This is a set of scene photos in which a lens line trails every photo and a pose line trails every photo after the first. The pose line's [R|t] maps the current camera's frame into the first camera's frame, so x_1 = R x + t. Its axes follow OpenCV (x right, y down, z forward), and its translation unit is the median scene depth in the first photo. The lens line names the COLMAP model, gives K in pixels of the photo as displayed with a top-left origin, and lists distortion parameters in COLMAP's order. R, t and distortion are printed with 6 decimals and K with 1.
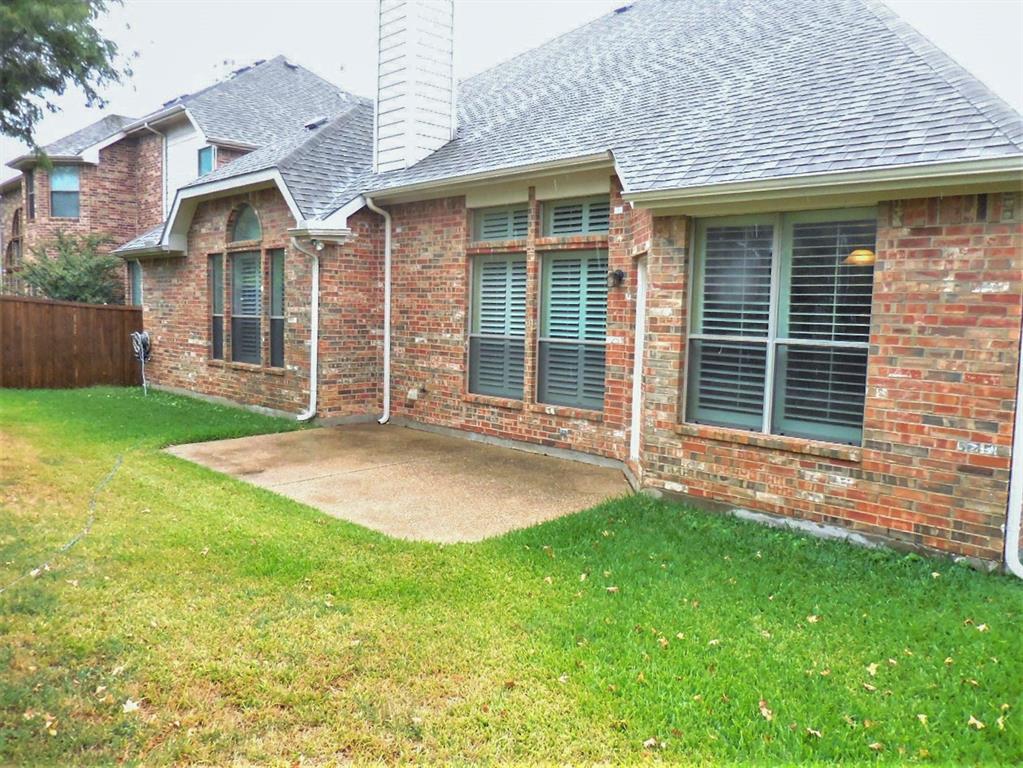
lens RADIAL K [[770.2, 0, 515.9], [0, 770.2, 373.8], [0, 0, 1]] dist [-0.032042, -0.000150]
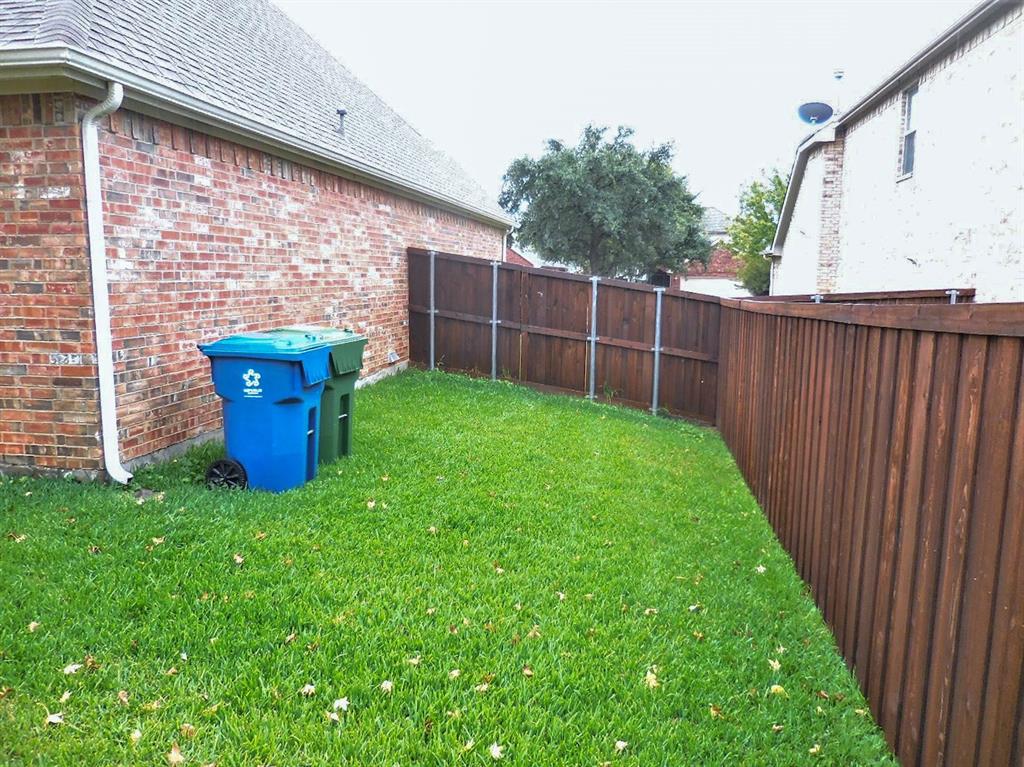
lens RADIAL K [[770.9, 0, 516.4], [0, 770.9, 373.3], [0, 0, 1]] dist [-0.032042, -0.000150]
pose [[0.809204, -0.104978, 0.578072, 0.501130], [0.070075, 0.994129, 0.082442, 0.074675], [-0.583333, -0.026204, 0.811810, -0.134334]]
